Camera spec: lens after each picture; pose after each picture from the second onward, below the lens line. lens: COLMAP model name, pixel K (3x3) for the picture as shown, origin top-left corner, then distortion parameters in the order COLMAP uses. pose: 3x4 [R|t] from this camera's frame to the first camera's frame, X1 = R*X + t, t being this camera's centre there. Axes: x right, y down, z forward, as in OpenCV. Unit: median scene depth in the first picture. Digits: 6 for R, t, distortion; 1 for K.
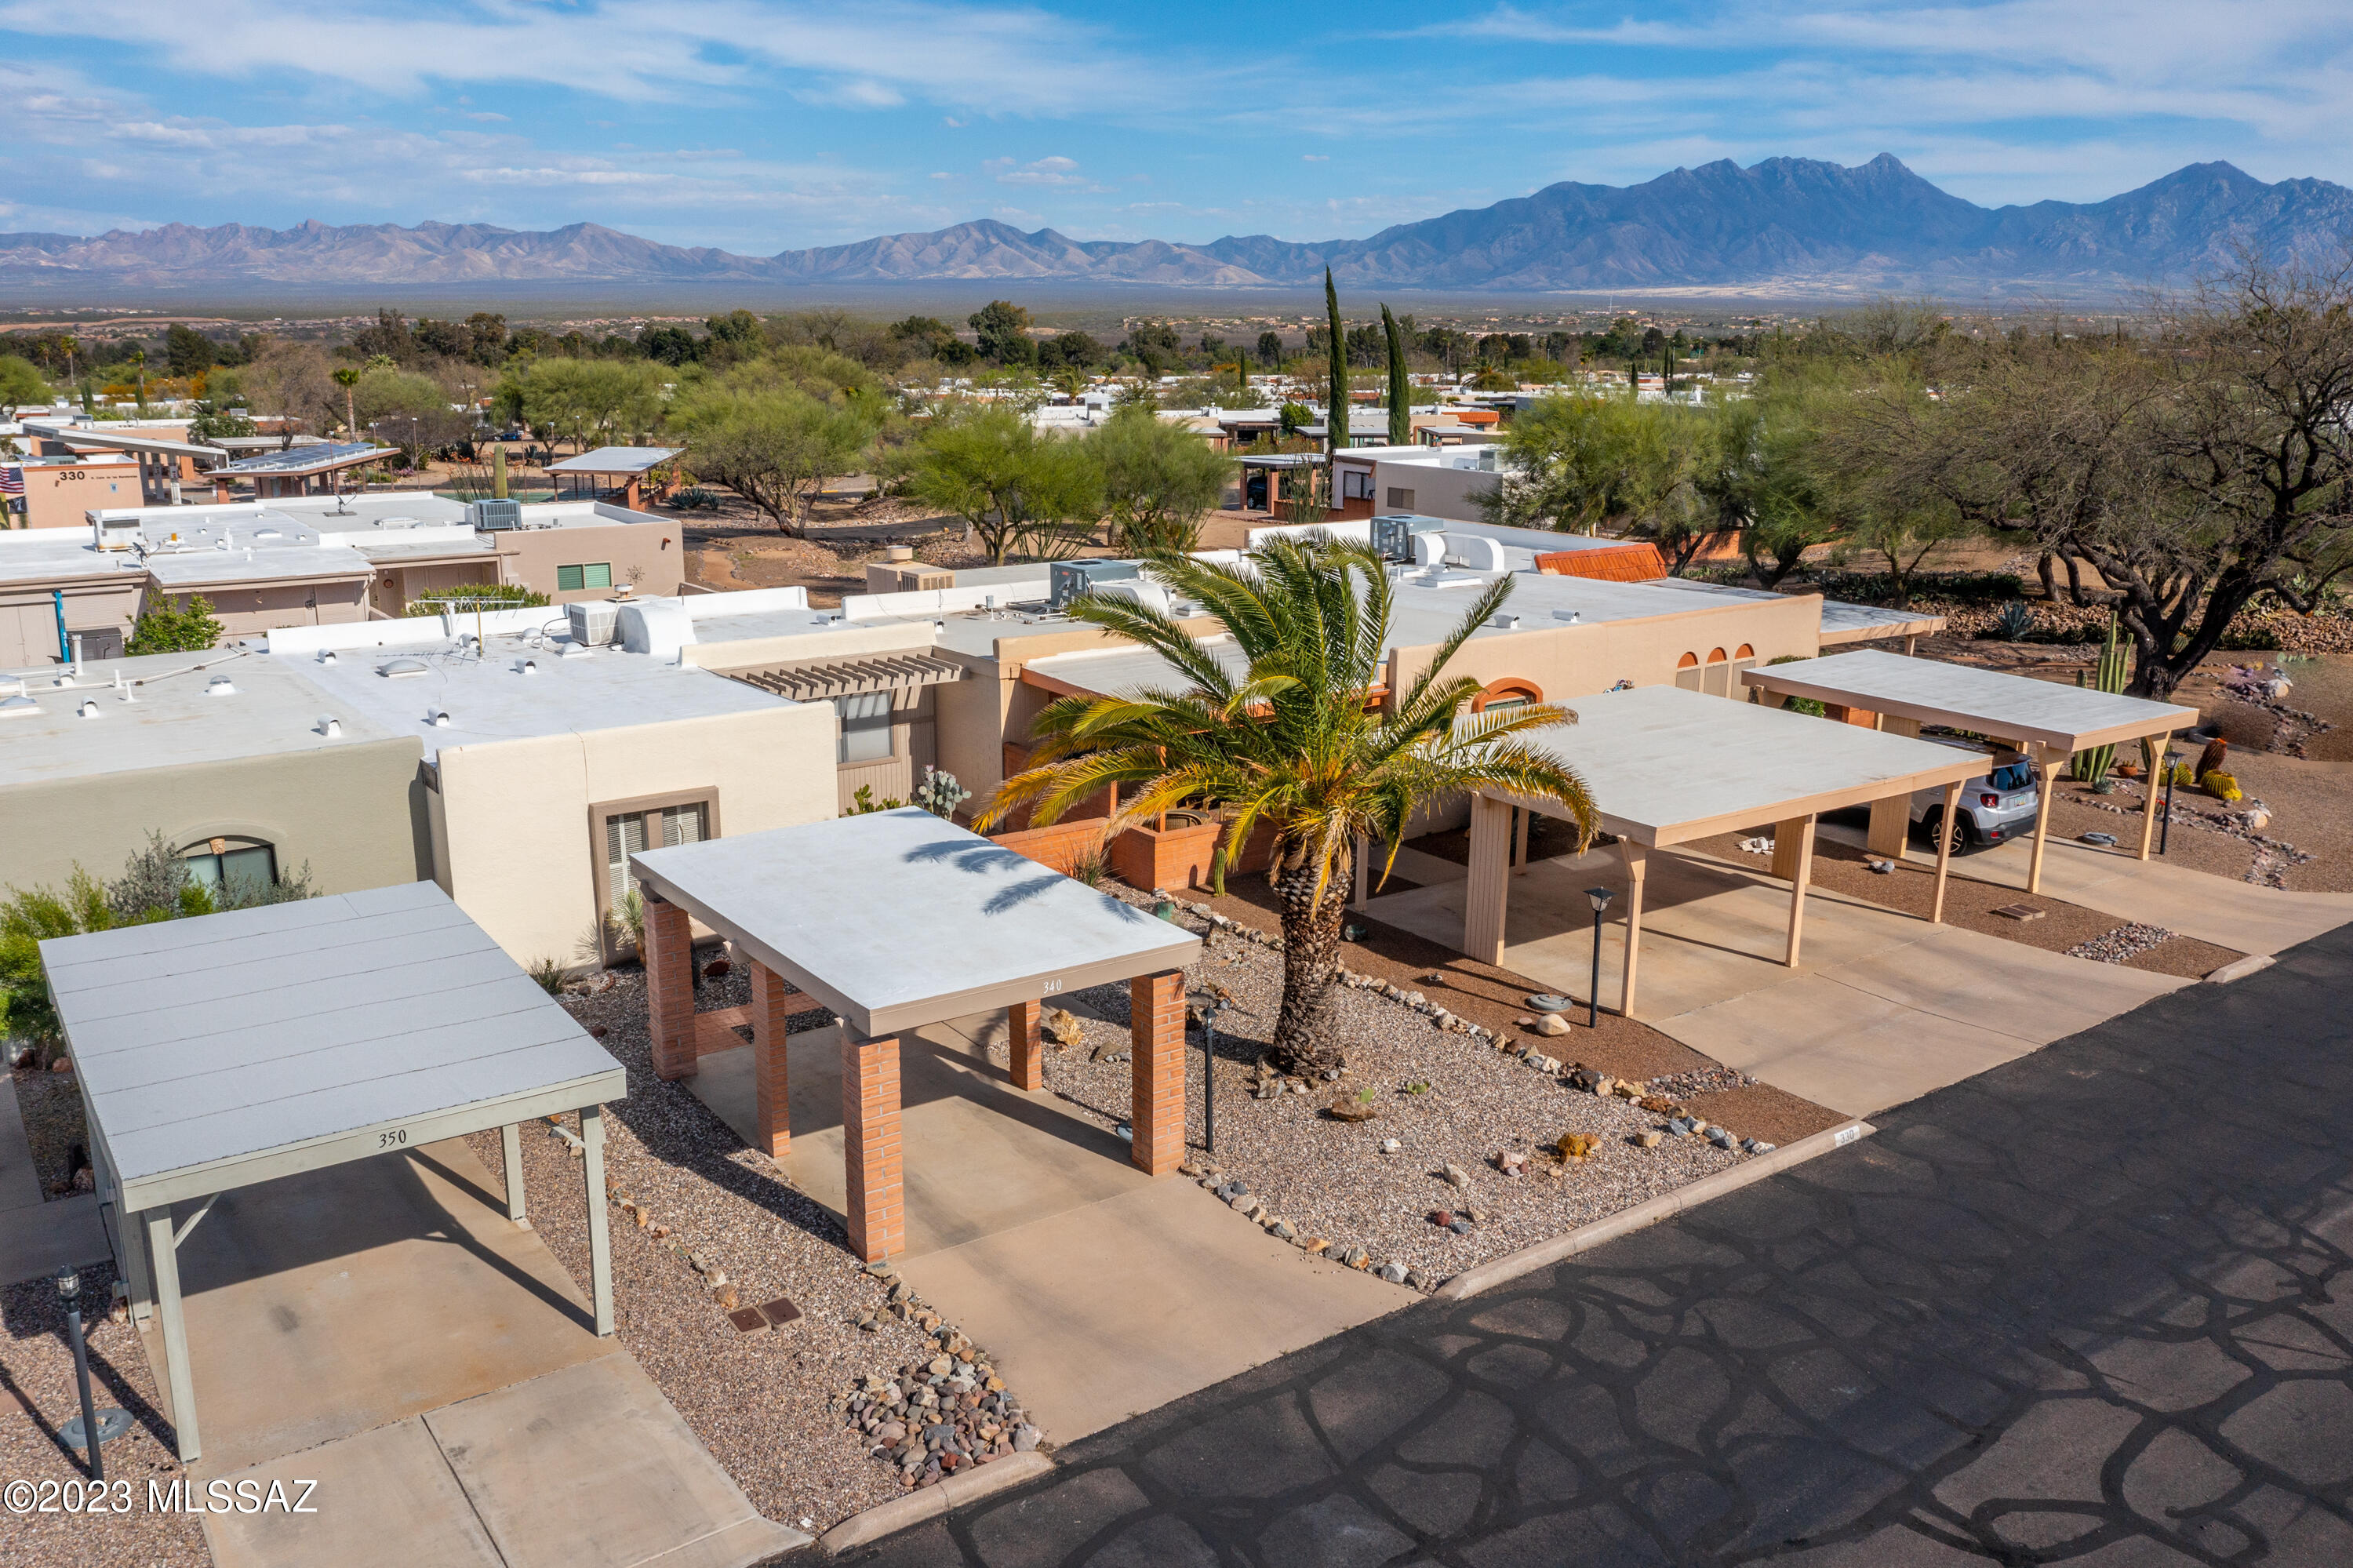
lens RADIAL K [[1862.5, 0, 1176.5], [0, 1862.5, 784.0], [0, 0, 1]] dist [-0.007515, 0.003295]
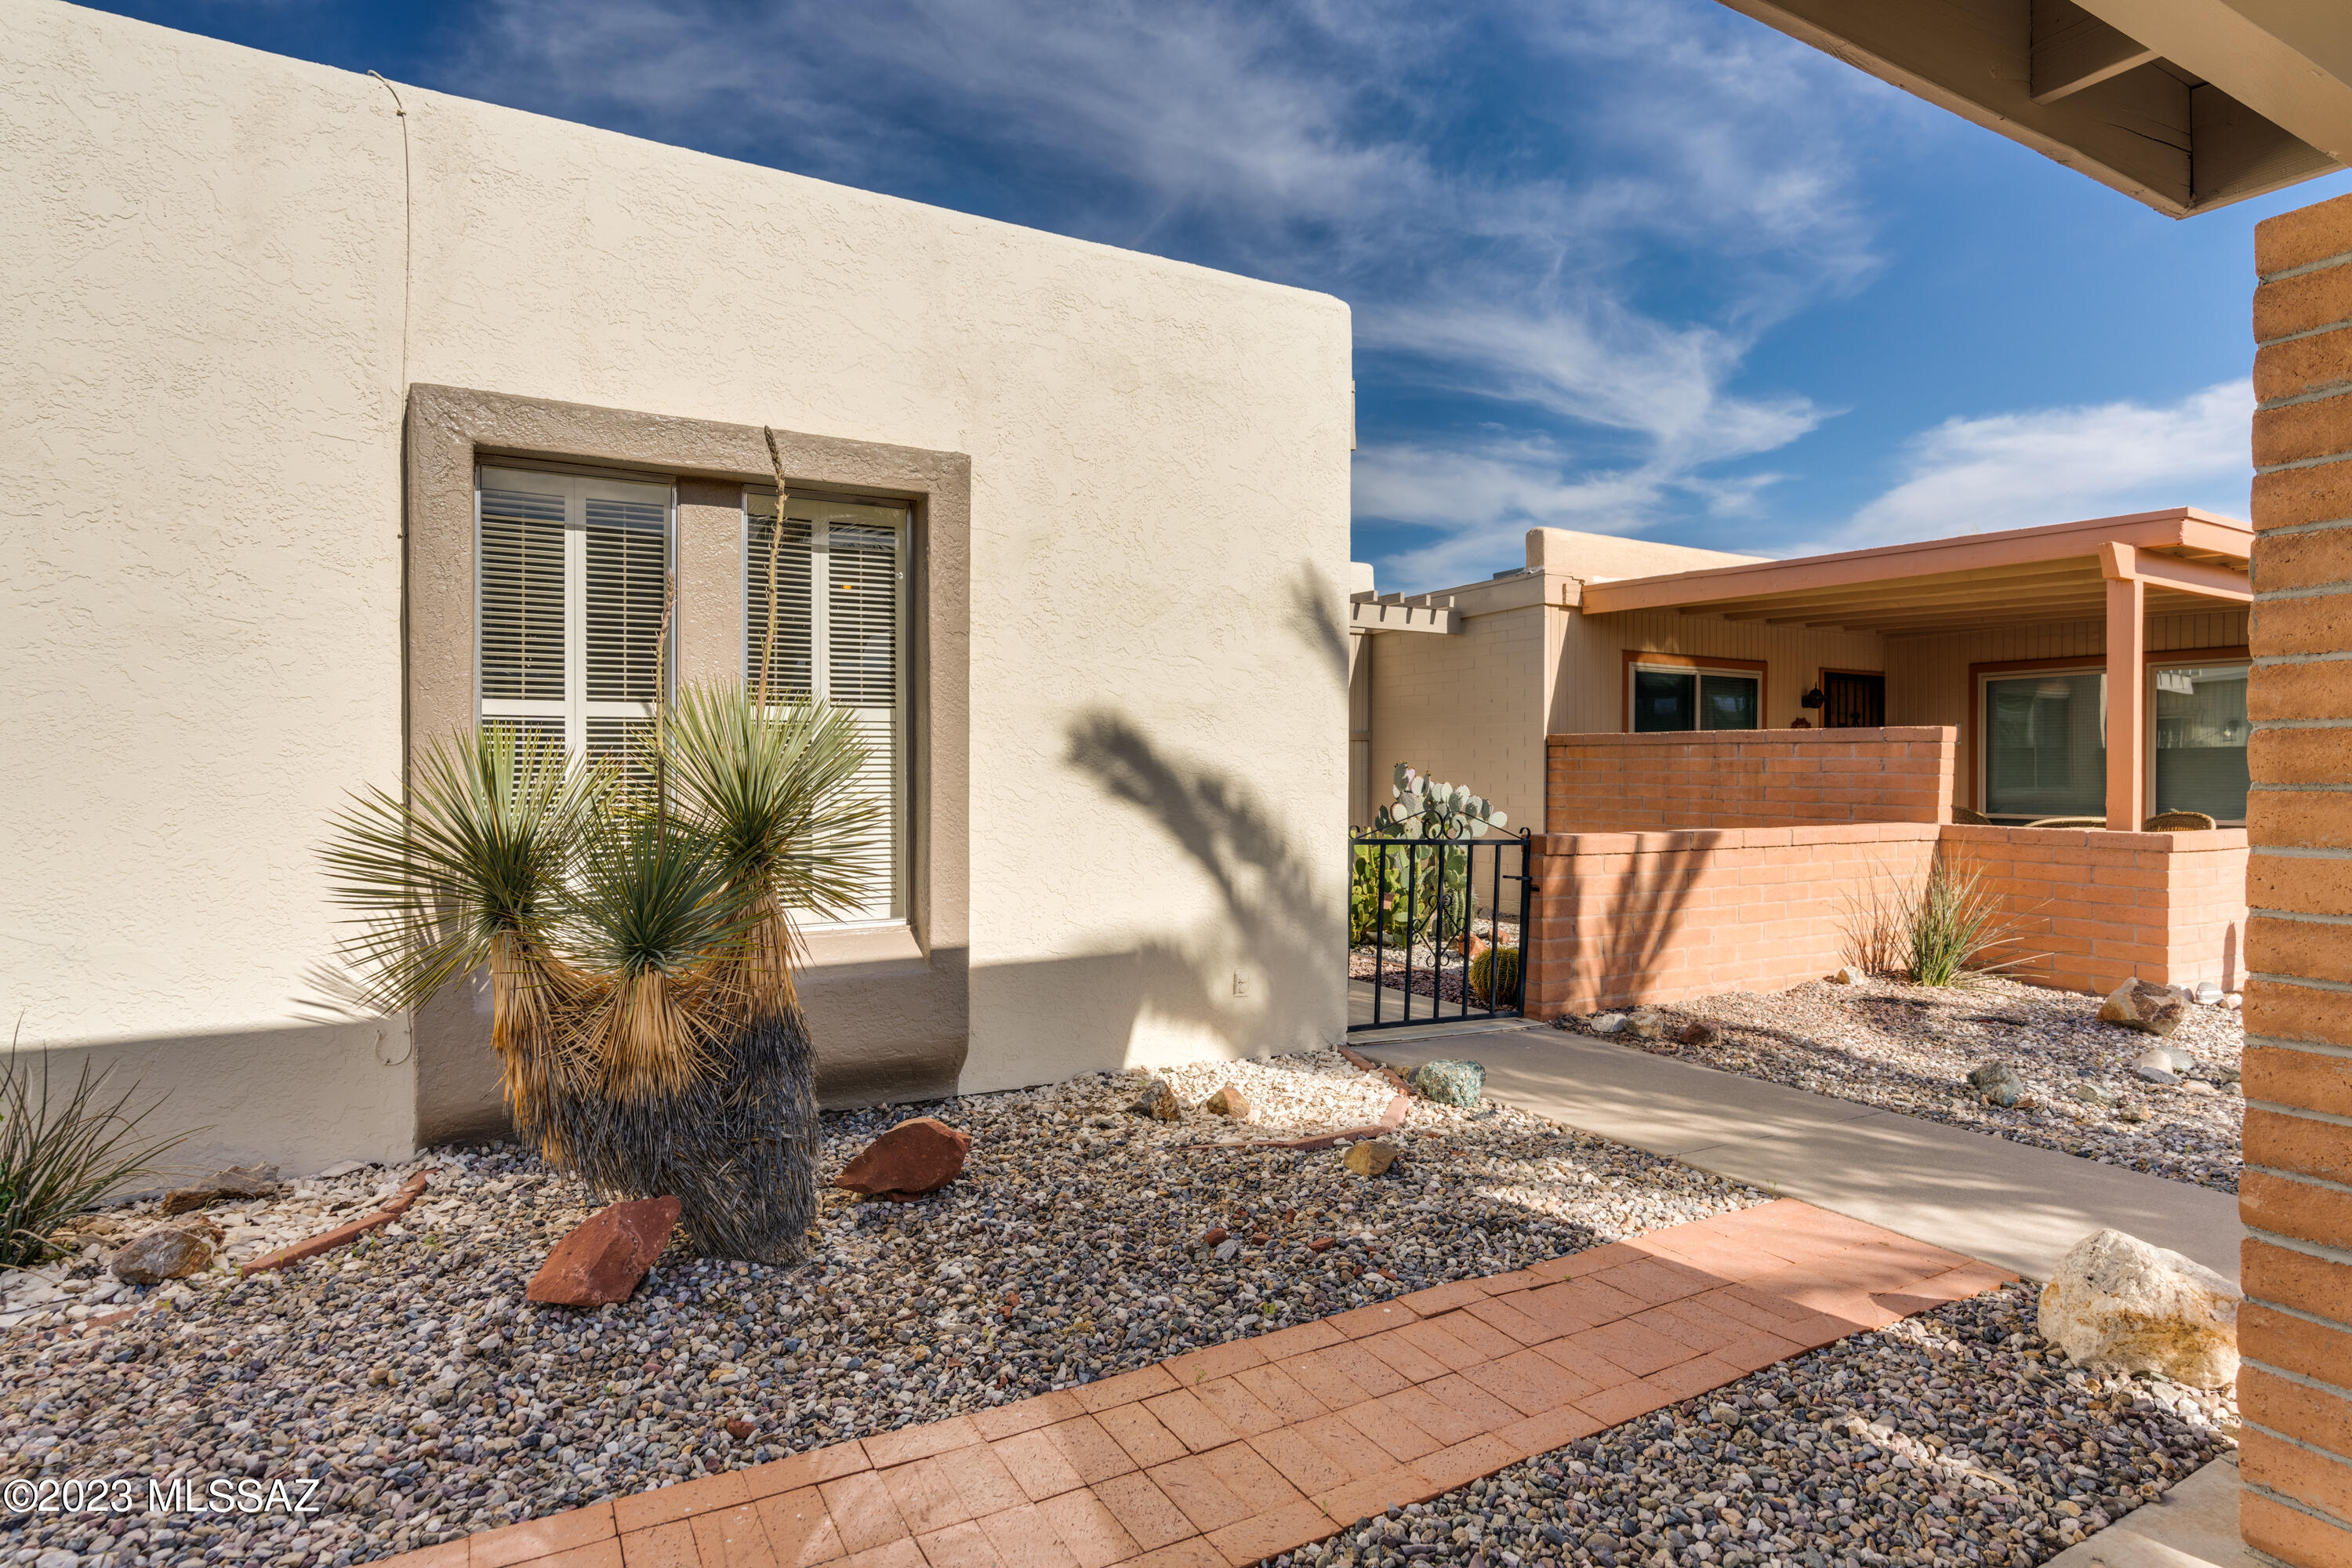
lens RADIAL K [[1242.6, 0, 1168.0], [0, 1242.6, 774.3], [0, 0, 1]] dist [-0.005773, -0.000572]
pose [[0.994753, 0.000890, -0.102305, -0.205361], [-0.024814, 0.972203, -0.232822, 0.087786], [0.099254, 0.234139, 0.967123, 0.856765]]
